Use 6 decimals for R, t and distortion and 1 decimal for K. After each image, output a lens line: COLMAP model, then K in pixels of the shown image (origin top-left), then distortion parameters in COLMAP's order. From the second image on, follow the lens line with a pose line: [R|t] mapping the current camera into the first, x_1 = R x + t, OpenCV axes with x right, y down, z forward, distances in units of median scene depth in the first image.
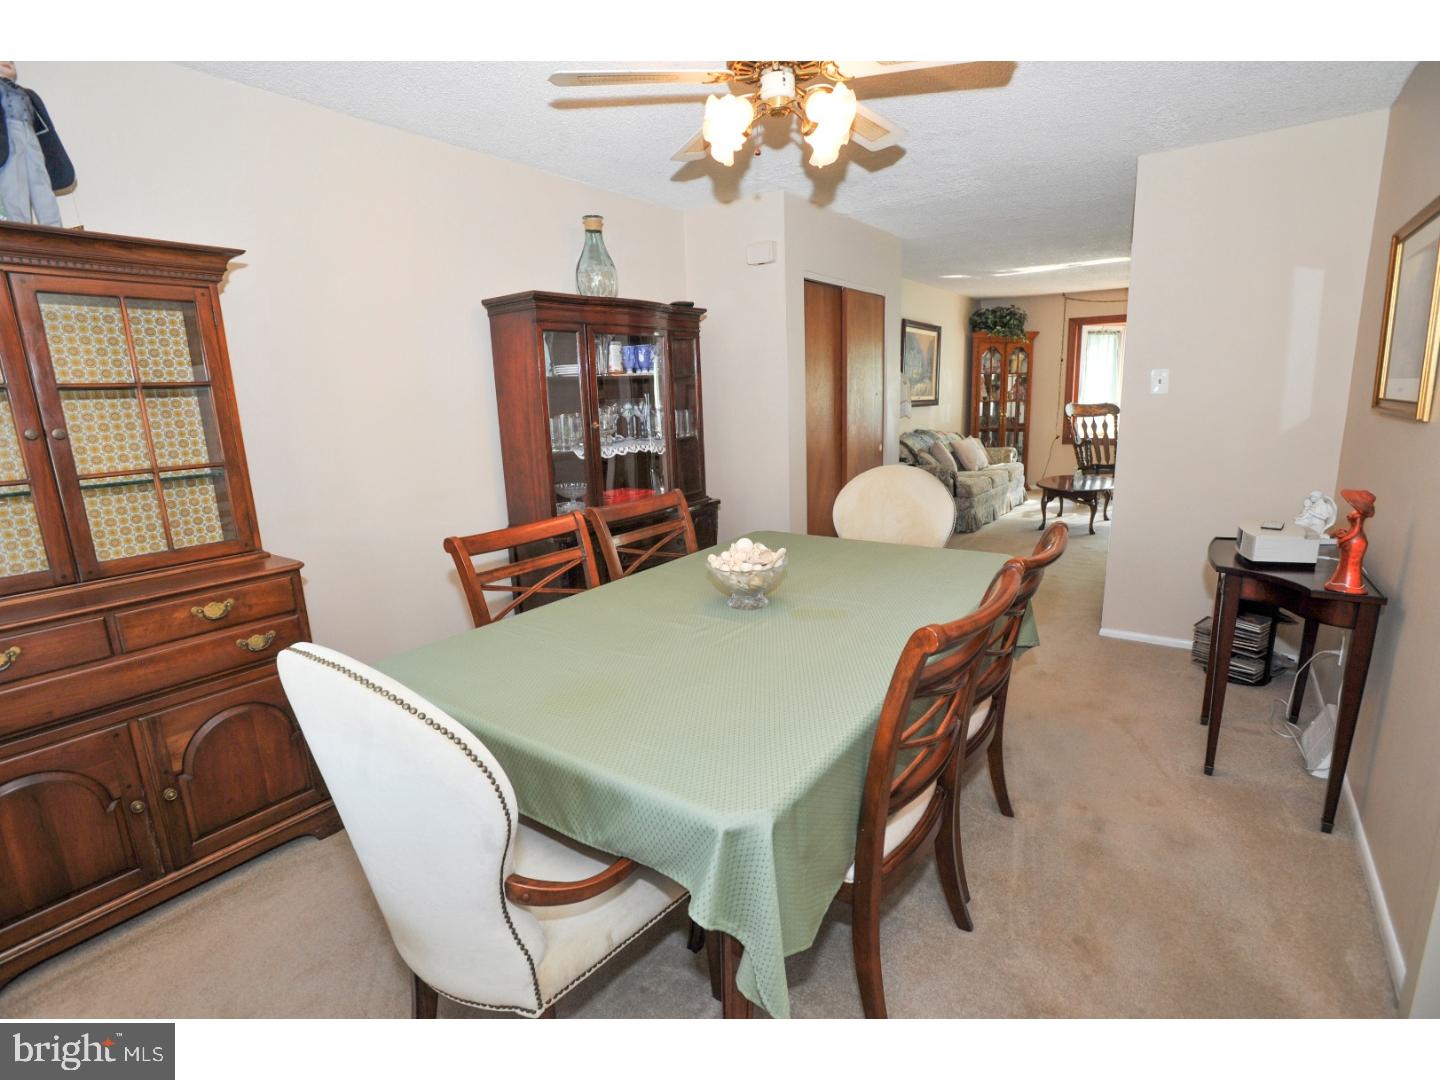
lens RADIAL K [[693.9, 0, 723.3], [0, 693.9, 545.7], [0, 0, 1]] dist [-0.063839, 0.025748]
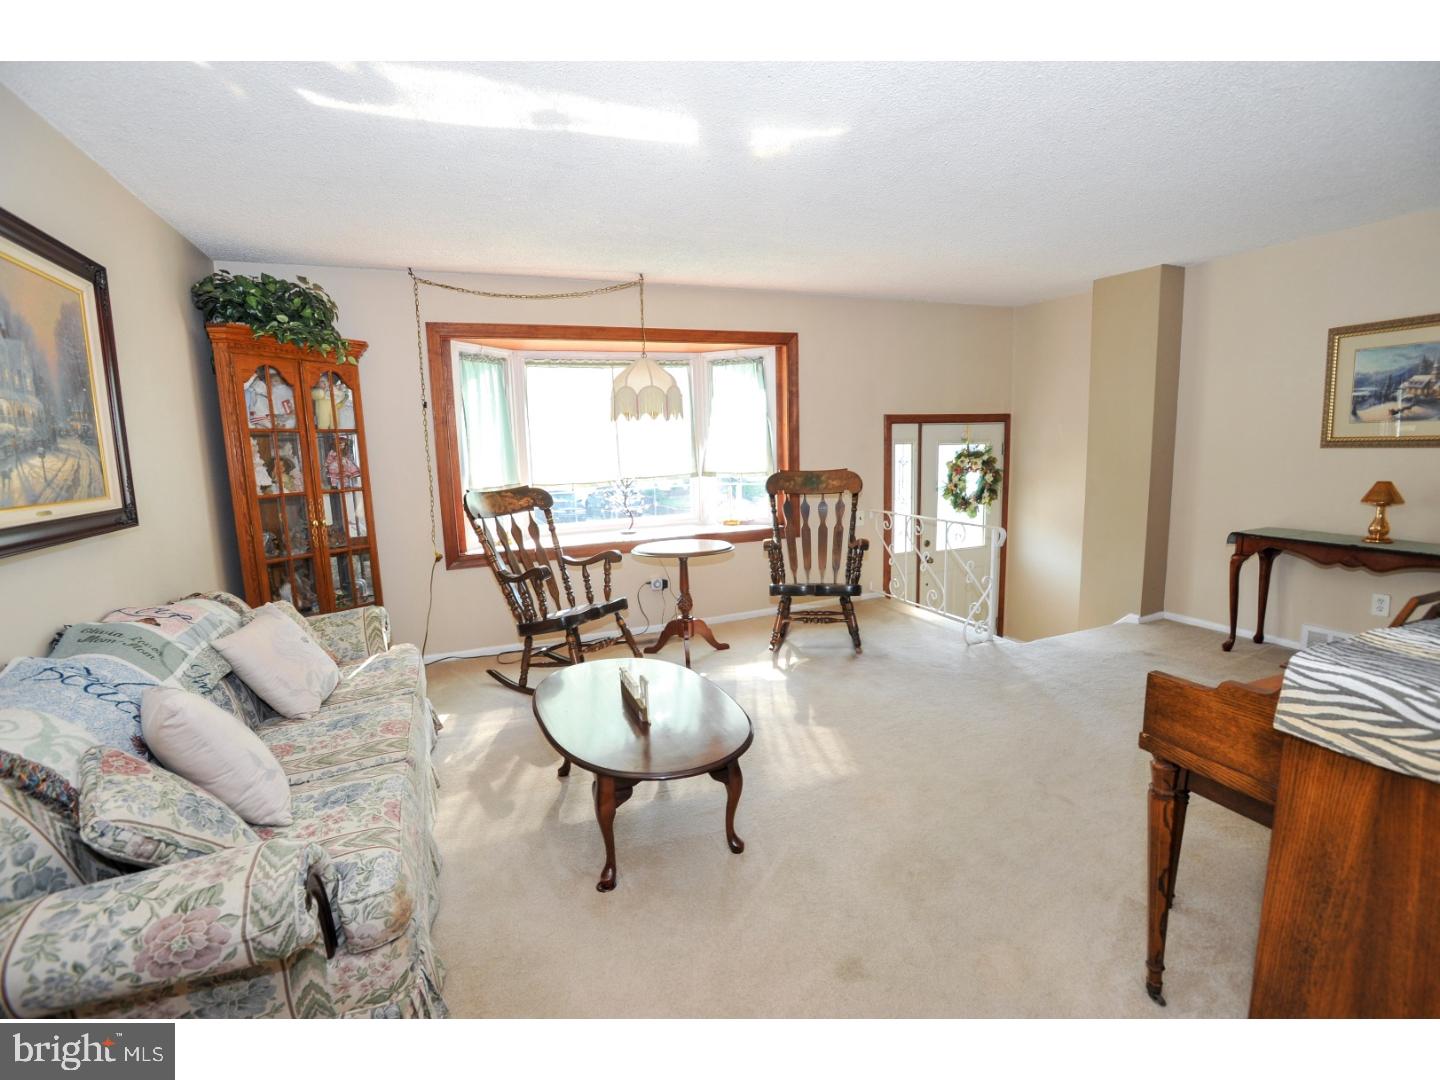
lens RADIAL K [[693.9, 0, 723.3], [0, 693.9, 545.7], [0, 0, 1]] dist [-0.063839, 0.025748]
pose [[0.512048, -0.112170, 0.851601, 0.177913], [0.194361, 0.980853, 0.012330, -0.138740], [-0.836678, 0.159204, 0.524045, 0.586358]]
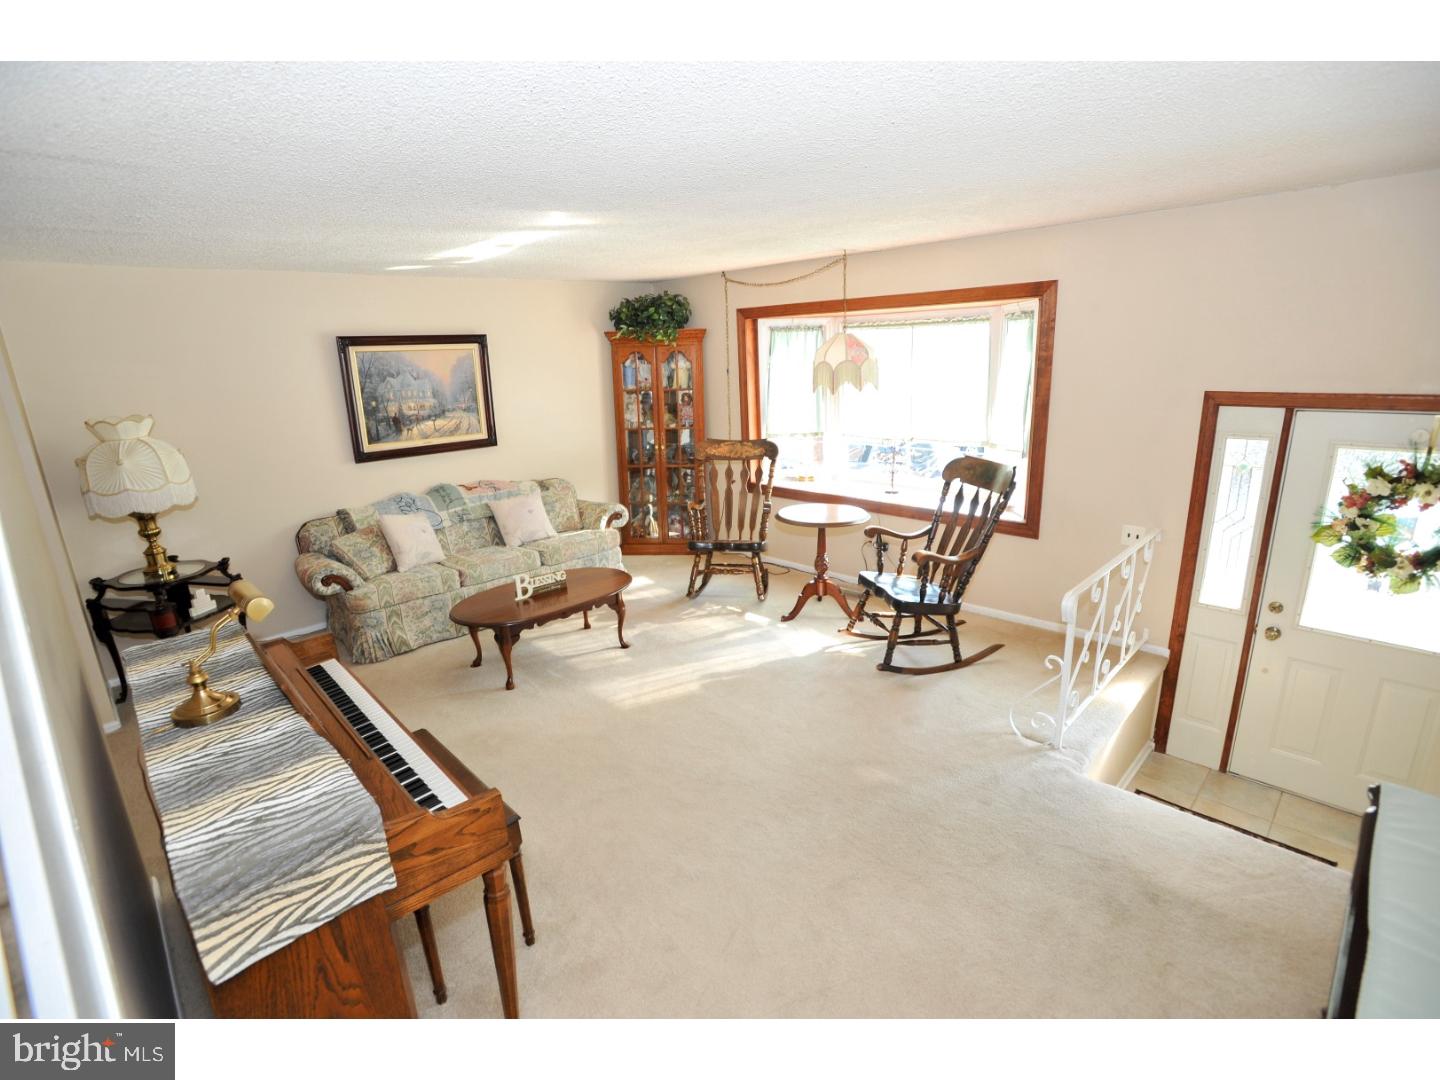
lens RADIAL K [[693.9, 0, 723.3], [0, 693.9, 545.7], [0, 0, 1]] dist [-0.063839, 0.025748]
pose [[0.985894, 0.042825, -0.161797, 0.620605], [-0.032307, 0.997224, 0.067087, -0.146821], [0.164221, -0.060914, 0.984541, 0.312958]]
